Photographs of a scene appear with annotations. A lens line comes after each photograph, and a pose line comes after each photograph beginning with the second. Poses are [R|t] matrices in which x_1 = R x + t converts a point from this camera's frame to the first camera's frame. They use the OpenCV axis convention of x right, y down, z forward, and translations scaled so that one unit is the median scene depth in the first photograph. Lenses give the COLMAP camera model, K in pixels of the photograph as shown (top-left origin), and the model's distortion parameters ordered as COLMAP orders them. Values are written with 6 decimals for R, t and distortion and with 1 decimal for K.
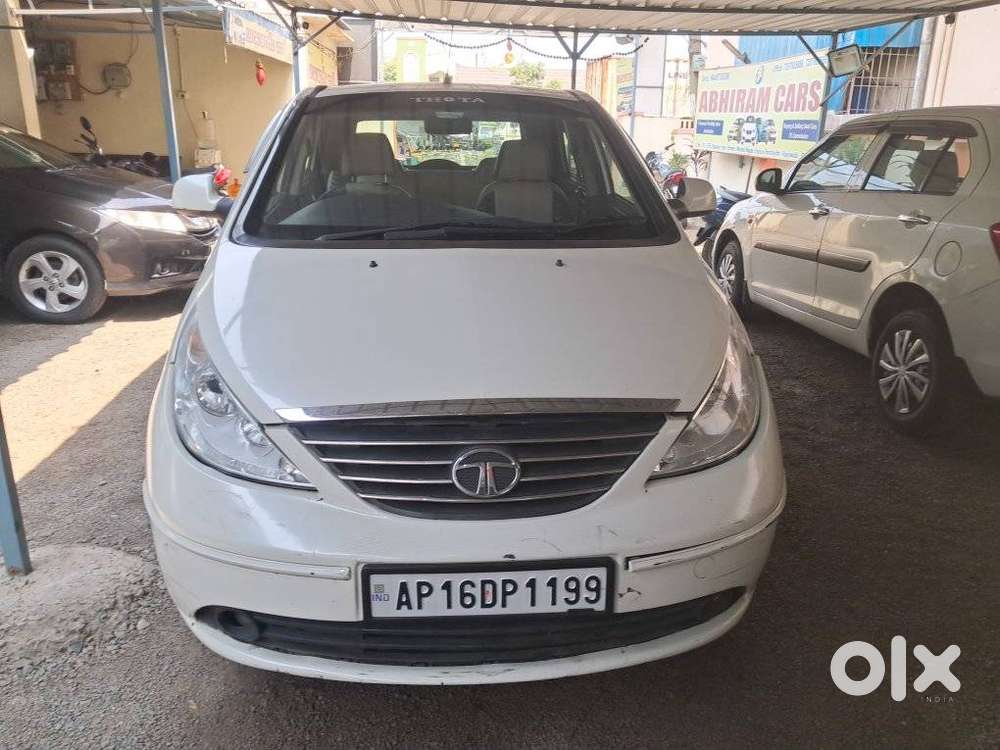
lens RADIAL K [[801.4, 0, 498.1], [0, 801.4, 376.7], [0, 0, 1]] dist [-0.001857, 0.007156]
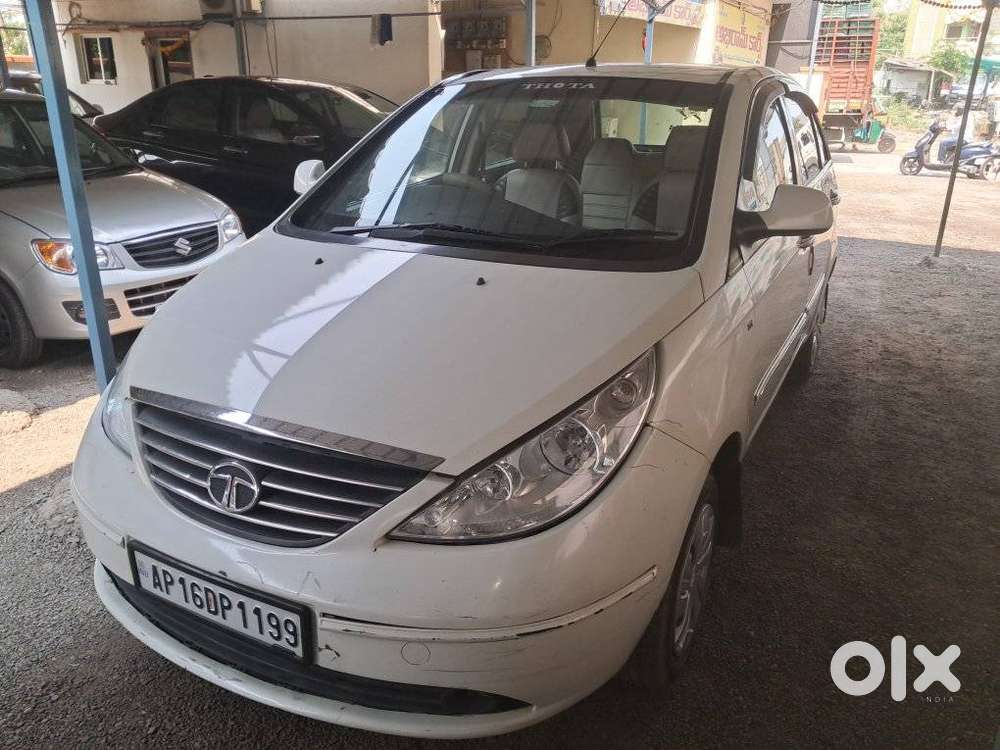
lens RADIAL K [[809.8, 0, 501.5], [0, 809.8, 359.8], [0, 0, 1]] dist [-0.040977, 0.000422]
pose [[0.837511, 0.167862, -0.519998, 0.491358], [-0.153728, 0.985590, 0.070566, -0.102915], [0.524350, 0.020838, 0.851248, 0.196727]]
